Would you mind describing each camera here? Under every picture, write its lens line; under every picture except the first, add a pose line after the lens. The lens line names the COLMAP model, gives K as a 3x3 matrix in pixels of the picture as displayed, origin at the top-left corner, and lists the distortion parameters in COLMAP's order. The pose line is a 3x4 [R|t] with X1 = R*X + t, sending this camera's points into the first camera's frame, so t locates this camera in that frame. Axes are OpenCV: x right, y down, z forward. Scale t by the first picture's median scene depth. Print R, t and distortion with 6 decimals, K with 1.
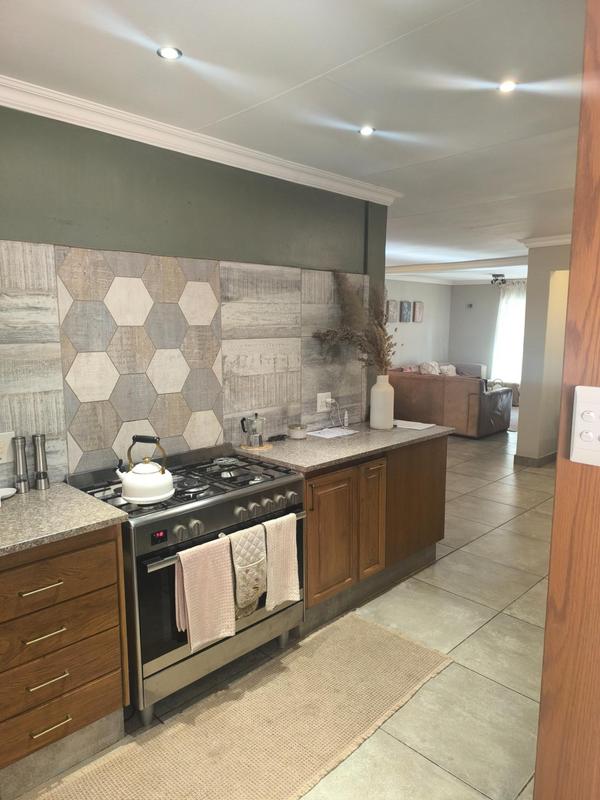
lens RADIAL K [[544.7, 0, 300.8], [0, 544.7, 401.9], [0, 0, 1]] dist [0.021617, -0.027542]
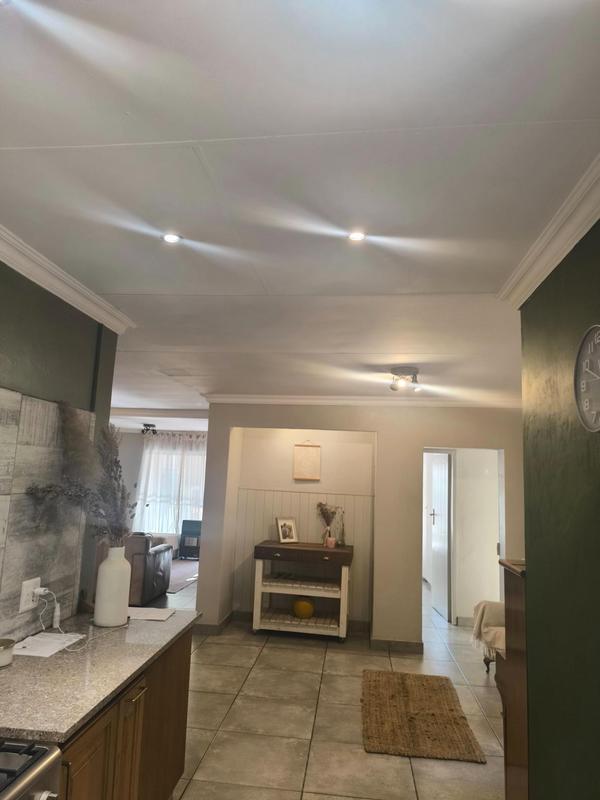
lens RADIAL K [[544.7, 0, 295.3], [0, 544.7, 395.0], [0, 0, 1]] dist [0.021617, -0.027542]
pose [[0.776361, 0.123053, 0.618160, -0.144787], [0.053283, 0.964433, -0.258902, -0.042976], [-0.628032, 0.233939, 0.742191, 0.252048]]
